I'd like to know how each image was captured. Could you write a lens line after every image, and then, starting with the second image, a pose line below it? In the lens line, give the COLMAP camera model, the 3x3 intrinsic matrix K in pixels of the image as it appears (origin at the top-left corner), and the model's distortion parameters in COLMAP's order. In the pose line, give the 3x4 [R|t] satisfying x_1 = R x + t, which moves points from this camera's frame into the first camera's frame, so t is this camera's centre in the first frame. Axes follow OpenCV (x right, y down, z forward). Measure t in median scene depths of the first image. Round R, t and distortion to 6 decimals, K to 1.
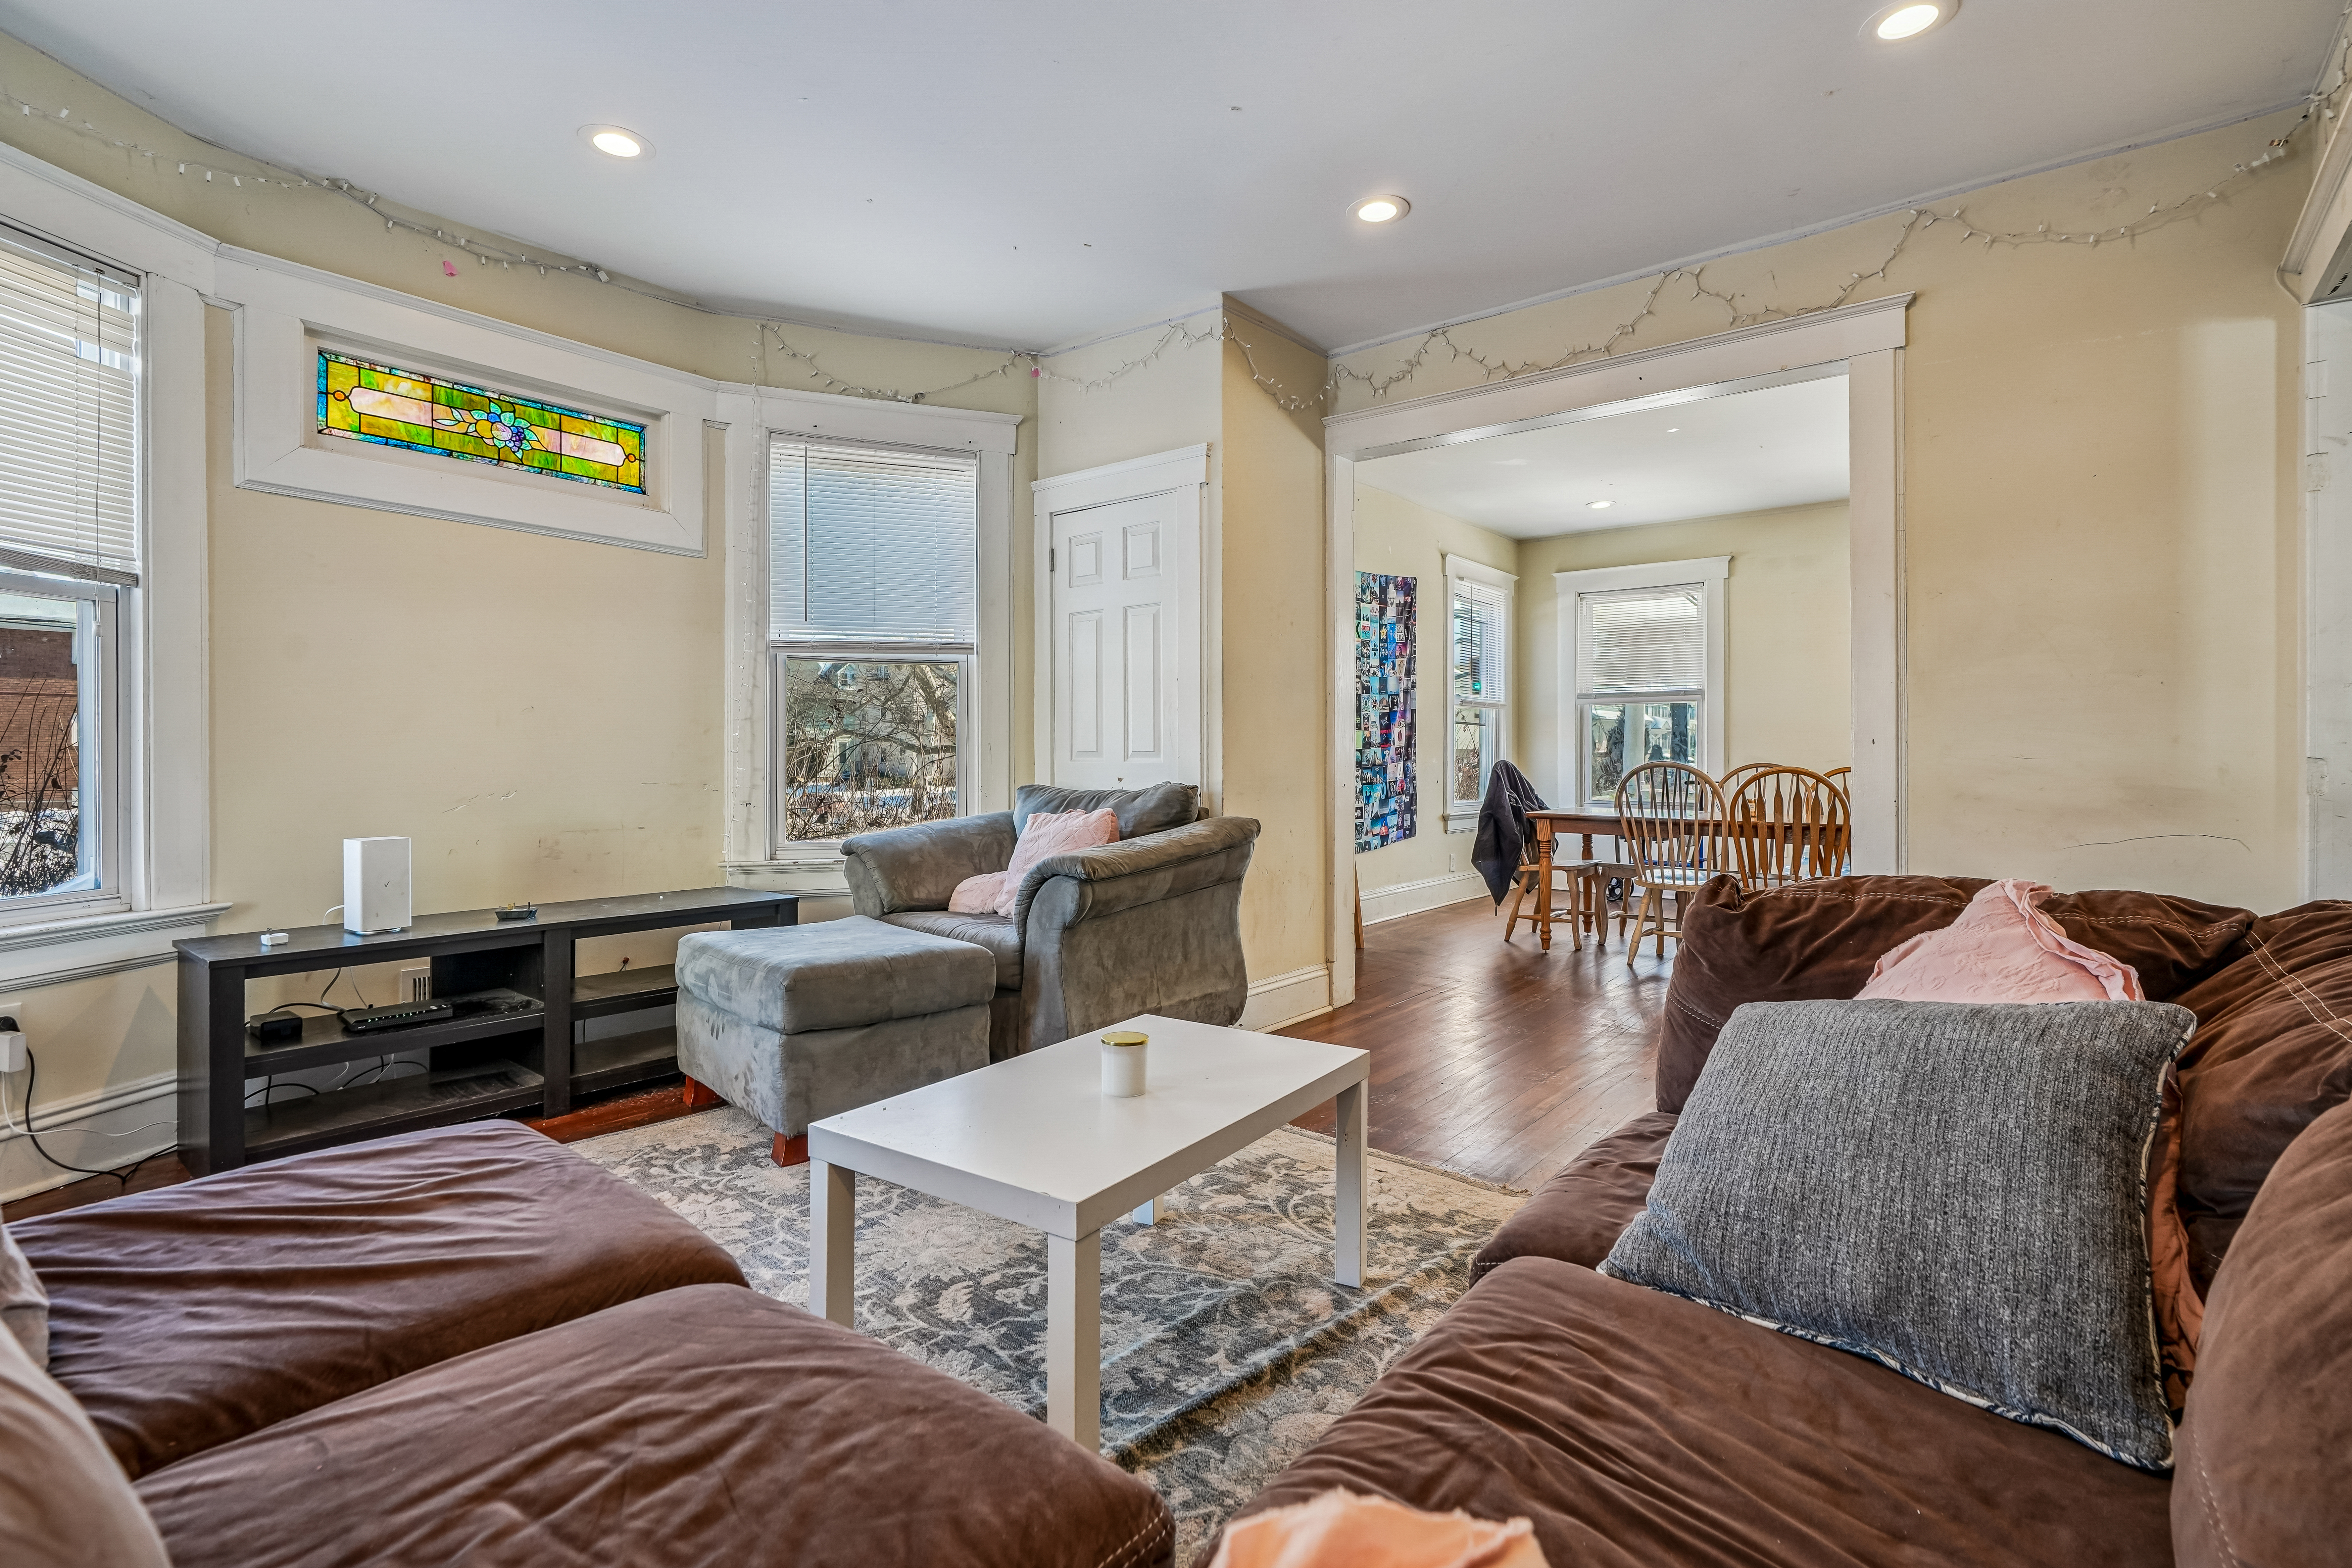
lens RADIAL K [[1082.1, 0, 1178.6], [0, 1082.1, 755.2], [0, 0, 1]] dist [-0.003999, 0.000170]
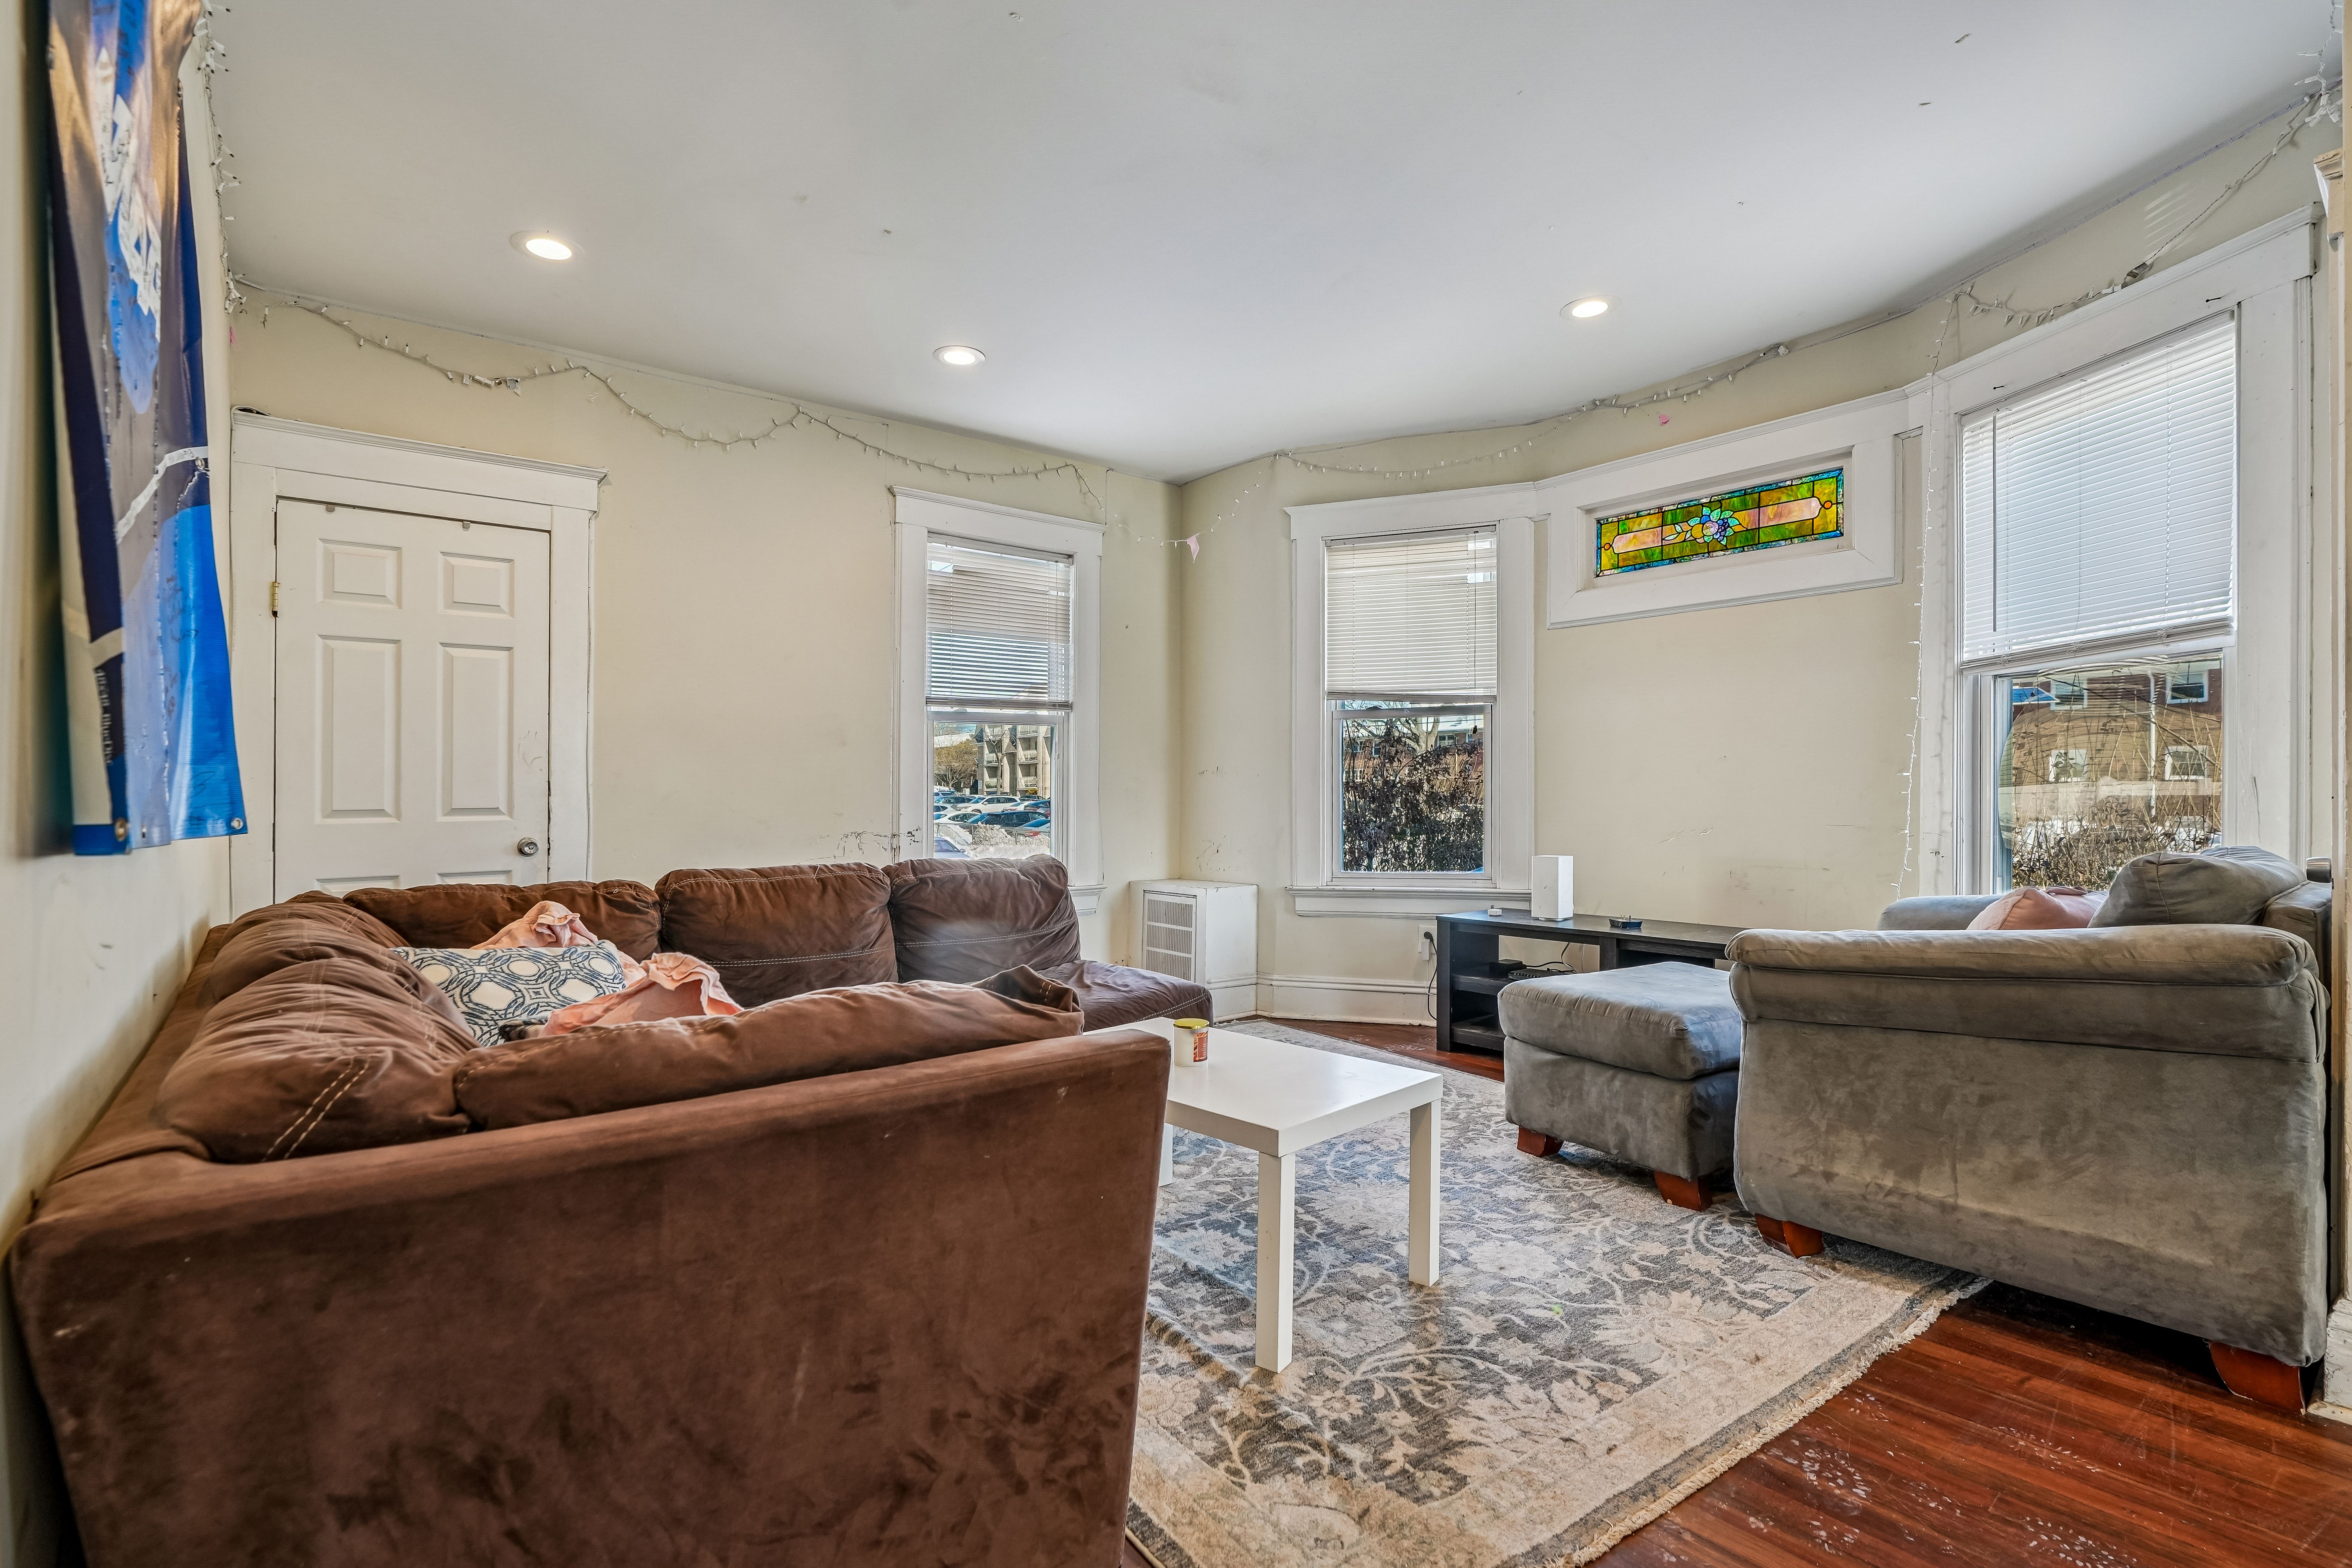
lens RADIAL K [[1082.1, 0, 1185.9], [0, 1082.1, 769.4], [0, 0, 1]] dist [-0.003999, 0.000170]
pose [[-0.194356, -0.024276, -0.980631, 0.452299], [0.007532, 0.999627, -0.026240, -0.003478], [0.980902, -0.012486, -0.194101, 0.453634]]
